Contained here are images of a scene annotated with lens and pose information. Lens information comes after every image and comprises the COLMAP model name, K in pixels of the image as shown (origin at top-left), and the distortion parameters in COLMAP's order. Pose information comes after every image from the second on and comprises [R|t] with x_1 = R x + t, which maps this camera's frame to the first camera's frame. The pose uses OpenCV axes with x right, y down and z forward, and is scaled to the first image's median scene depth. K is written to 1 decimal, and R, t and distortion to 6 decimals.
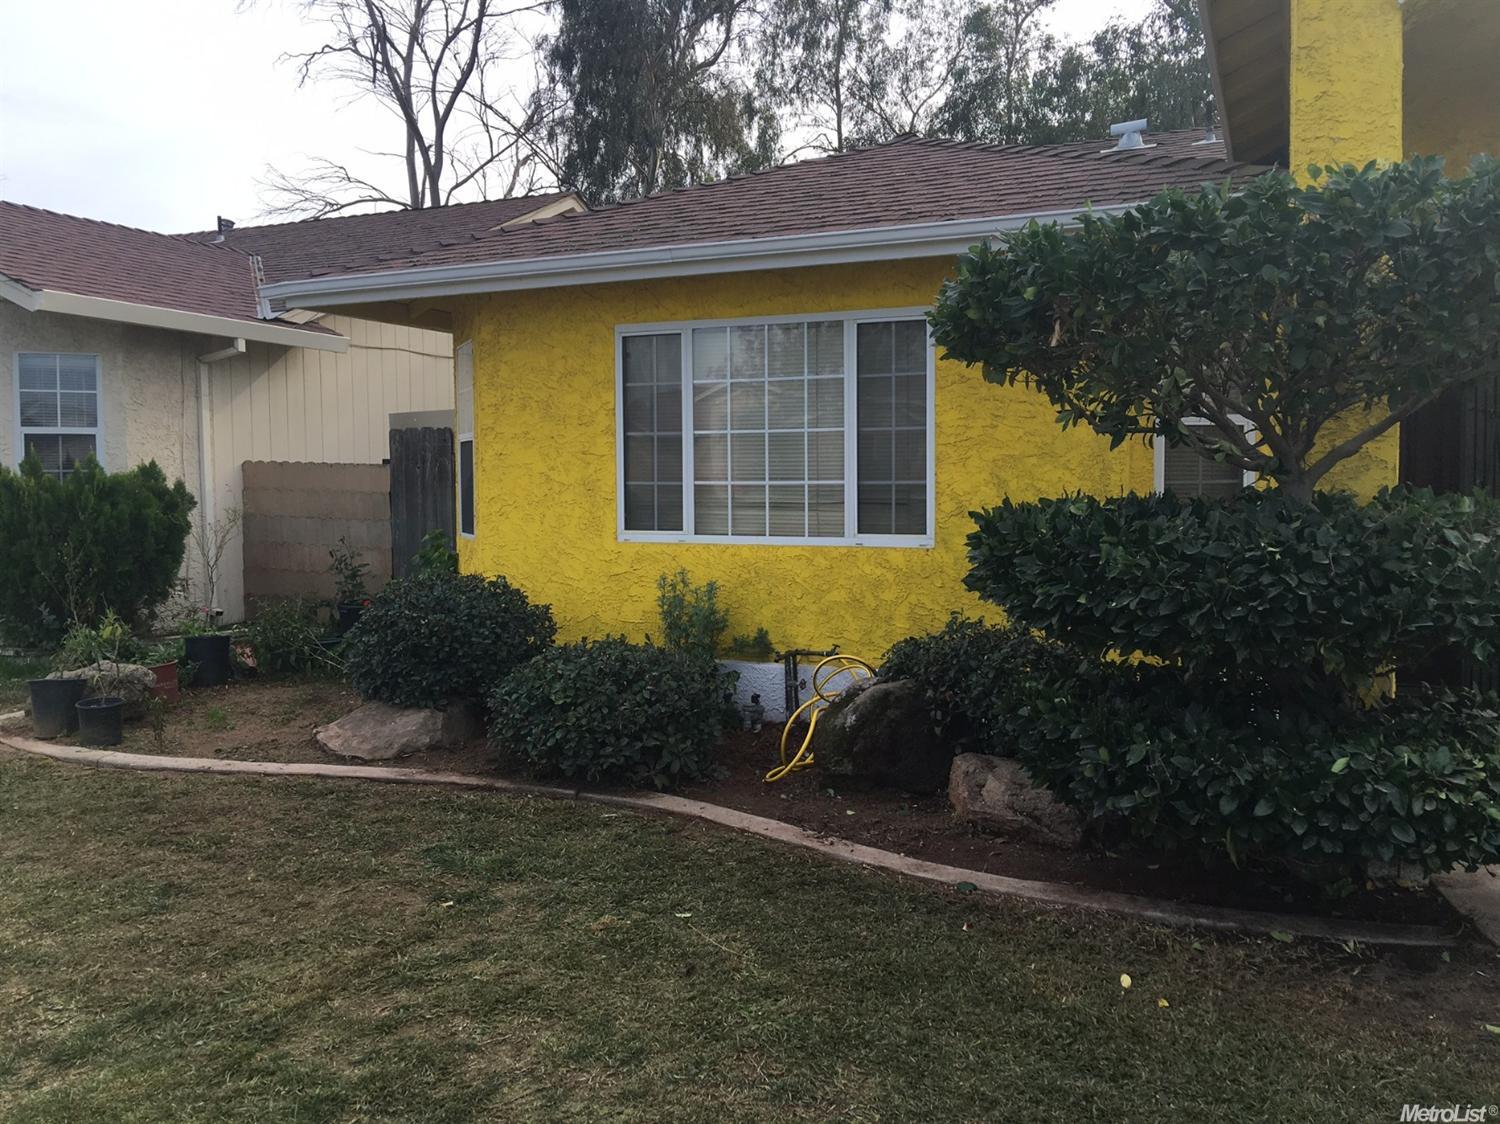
lens RADIAL K [[1253.0, 0, 751.2], [0, 1253.0, 564.5], [0, 0, 1]] dist [0.012335, 0.004115]
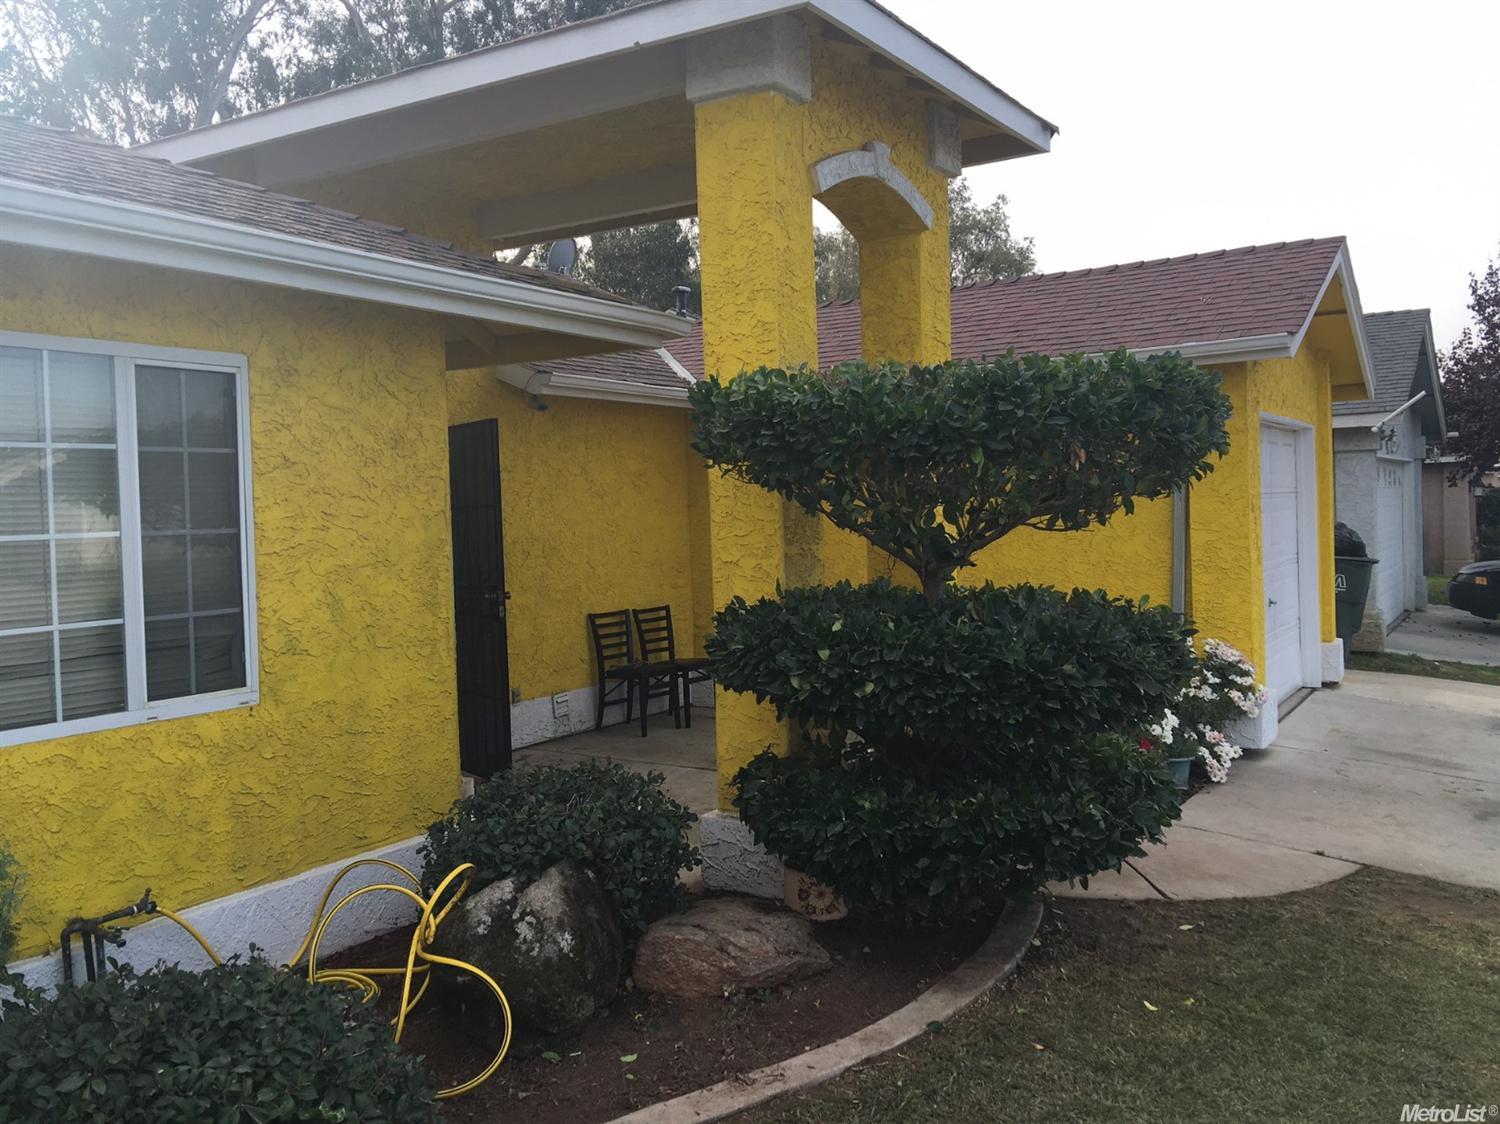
lens RADIAL K [[1253.0, 0, 752.0], [0, 1253.0, 559.5], [0, 0, 1]] dist [0.012335, 0.004115]
pose [[0.145269, -0.038350, 0.988649, -0.484441], [0.096047, 0.995076, 0.024487, -0.081188], [-0.984719, 0.091400, 0.148237, 0.607885]]
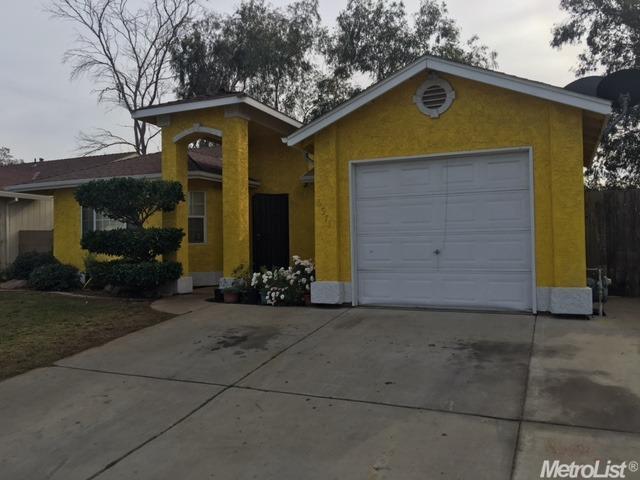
lens RADIAL K [[534.6, 0, 320.2], [0, 534.6, 237.5], [0, 0, 1]] dist [0.012335, 0.004115]
pose [[0.999818, -0.011253, -0.015405, 0.884375], [0.010026, 0.996937, -0.077561, 0.126037], [0.016231, 0.077392, 0.996869, -0.991195]]
